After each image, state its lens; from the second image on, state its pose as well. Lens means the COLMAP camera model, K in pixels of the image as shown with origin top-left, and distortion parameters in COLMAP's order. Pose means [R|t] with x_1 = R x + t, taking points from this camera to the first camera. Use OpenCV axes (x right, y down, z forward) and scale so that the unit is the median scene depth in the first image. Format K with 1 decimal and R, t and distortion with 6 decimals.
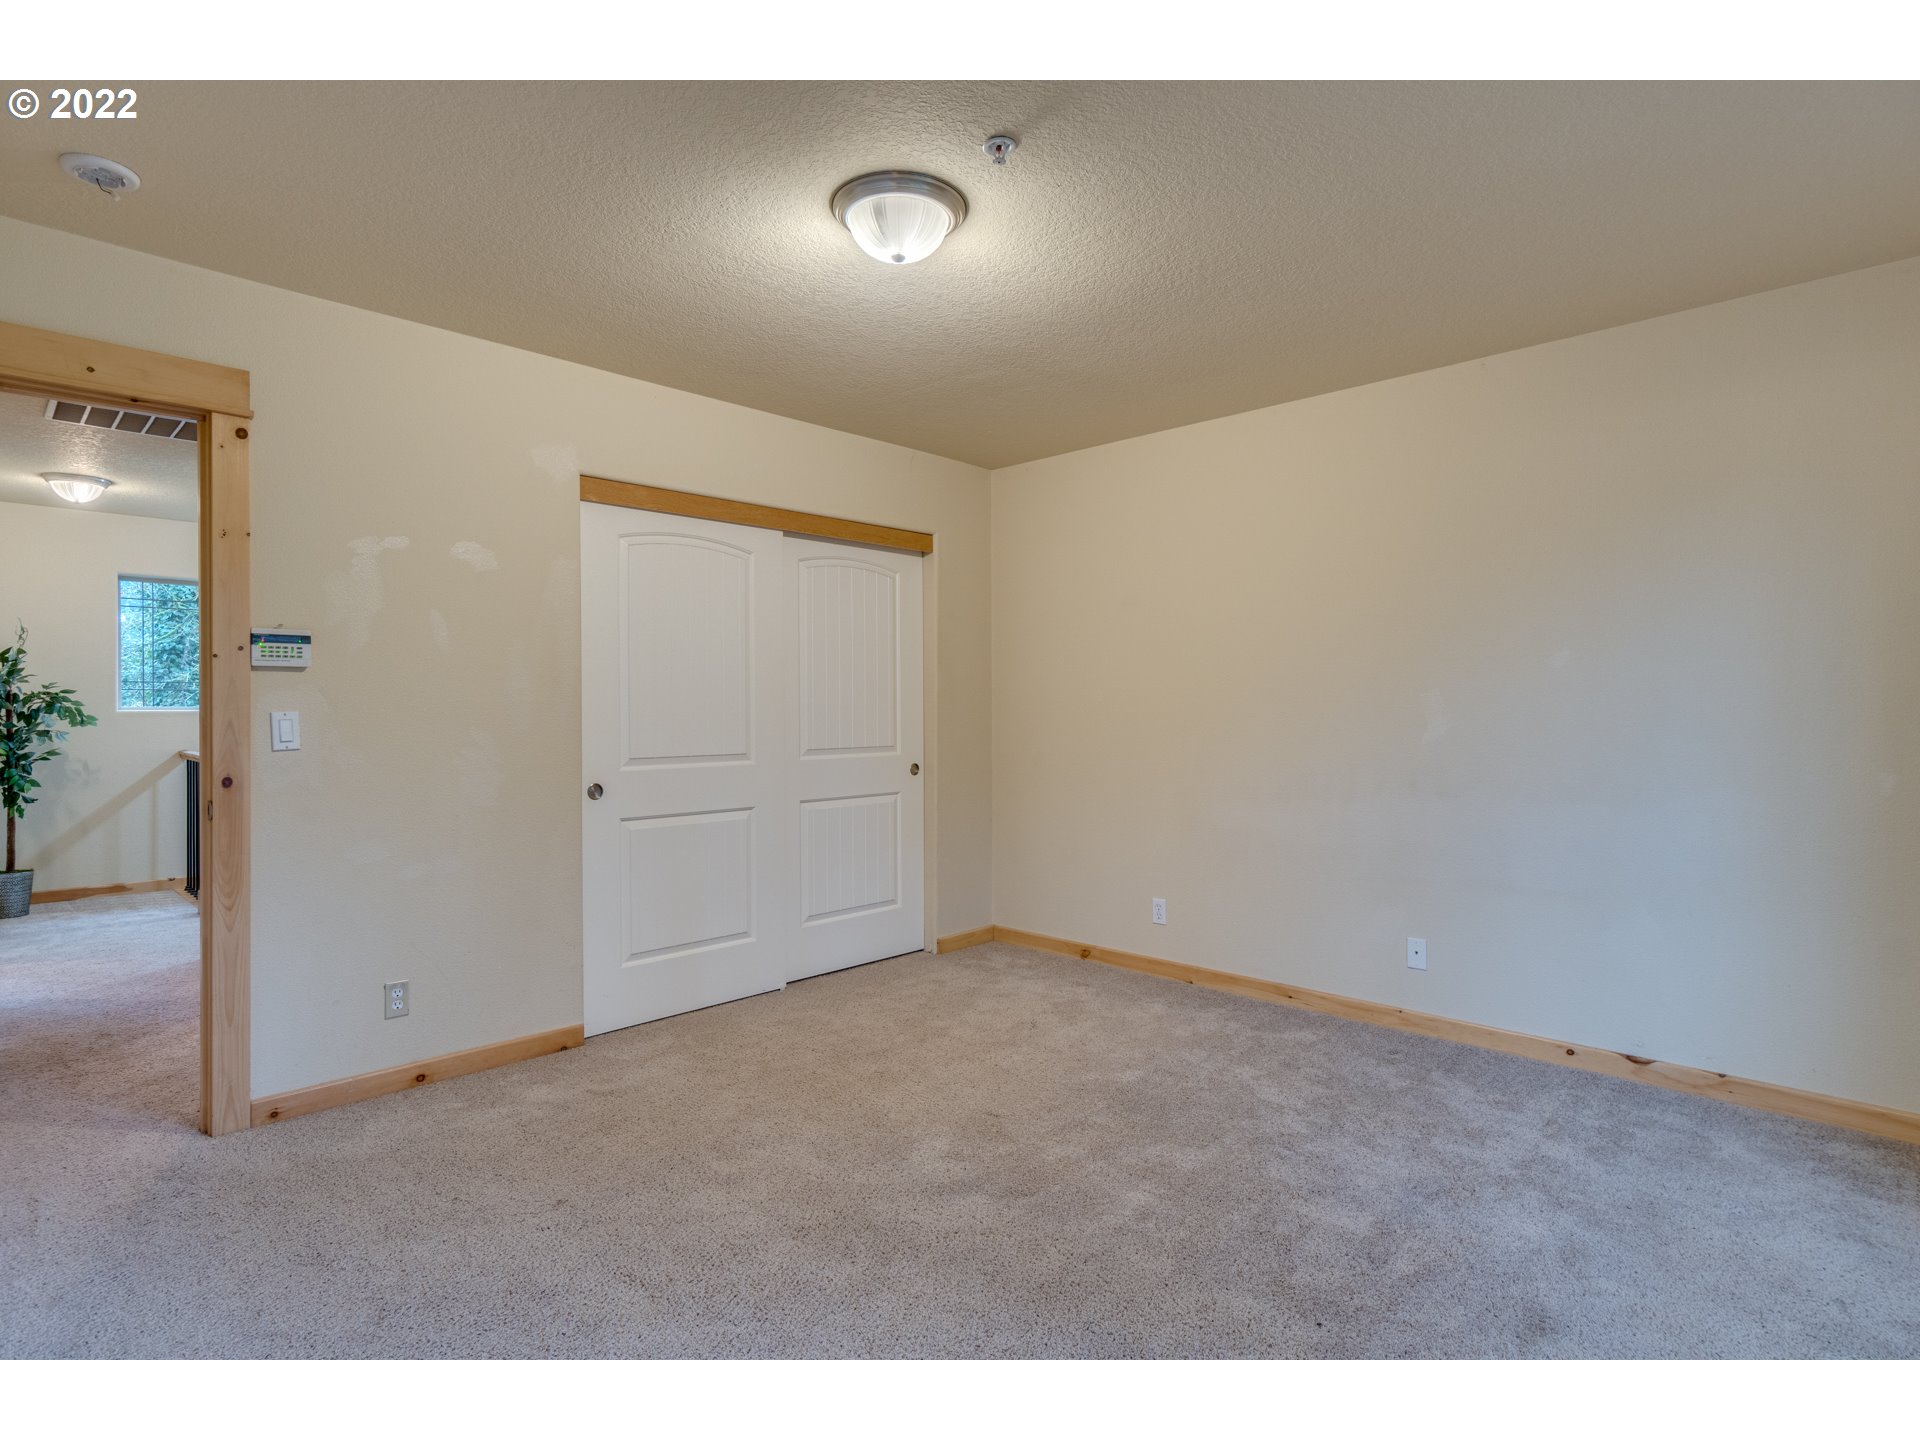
lens RADIAL K [[984.5, 0, 954.1], [0, 984.5, 710.5], [0, 0, 1]] dist [-0.003184, -0.000230]
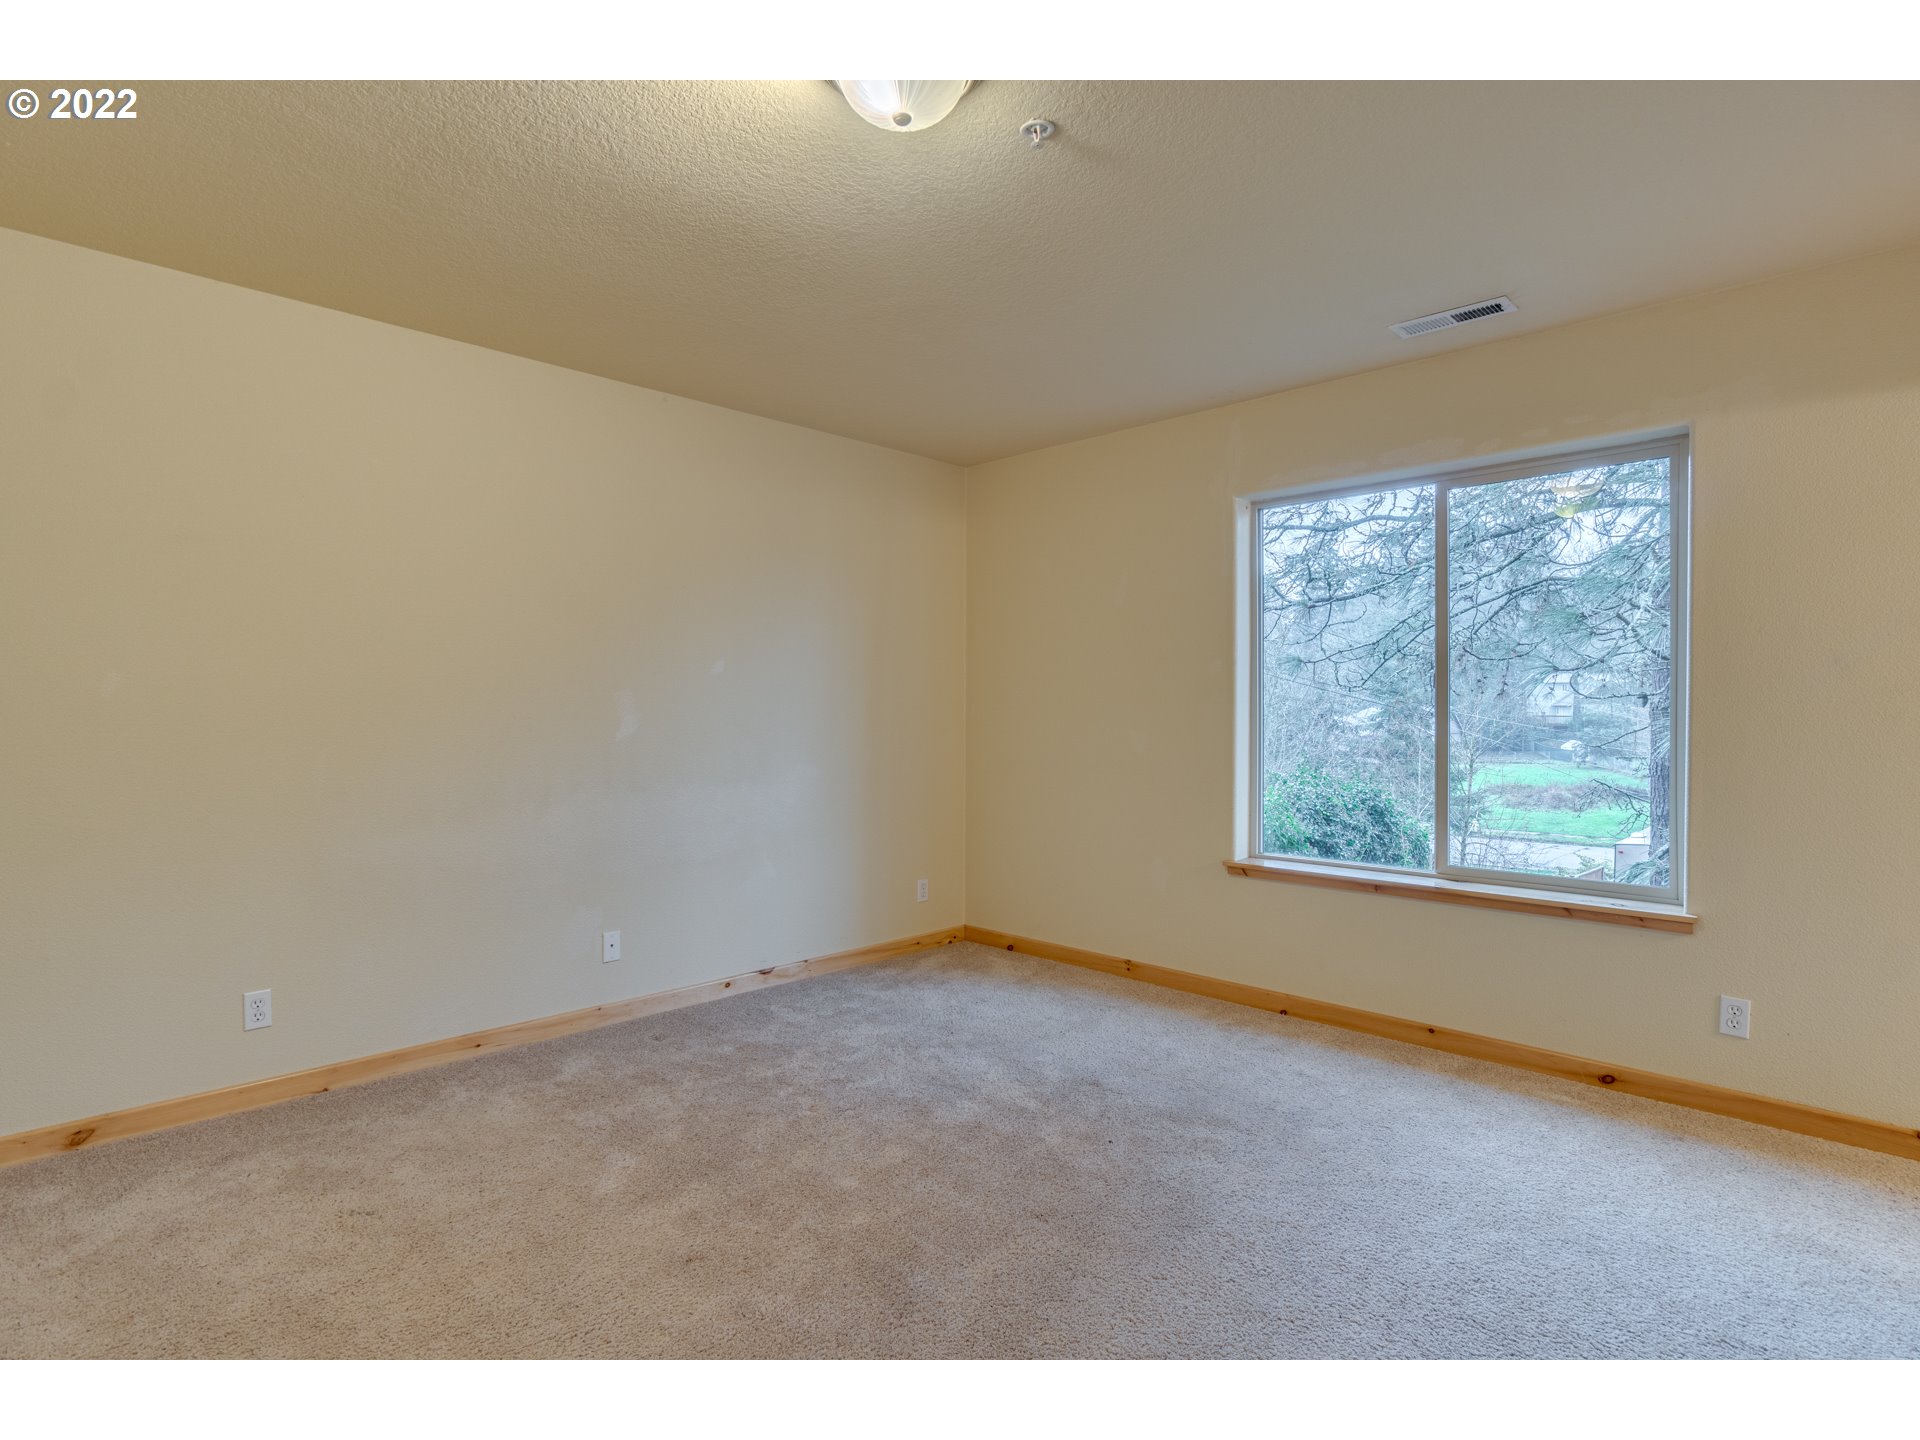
lens RADIAL K [[1020.1, 0, 918.9], [0, 1020.1, 719.2], [0, 0, 1]] dist [-0.001532, 0.017228]
pose [[0.009236, -0.009614, 0.999911, -0.588559], [-0.003156, 0.999949, 0.009644, -0.000841], [-0.999952, -0.003245, 0.009205, 0.672846]]
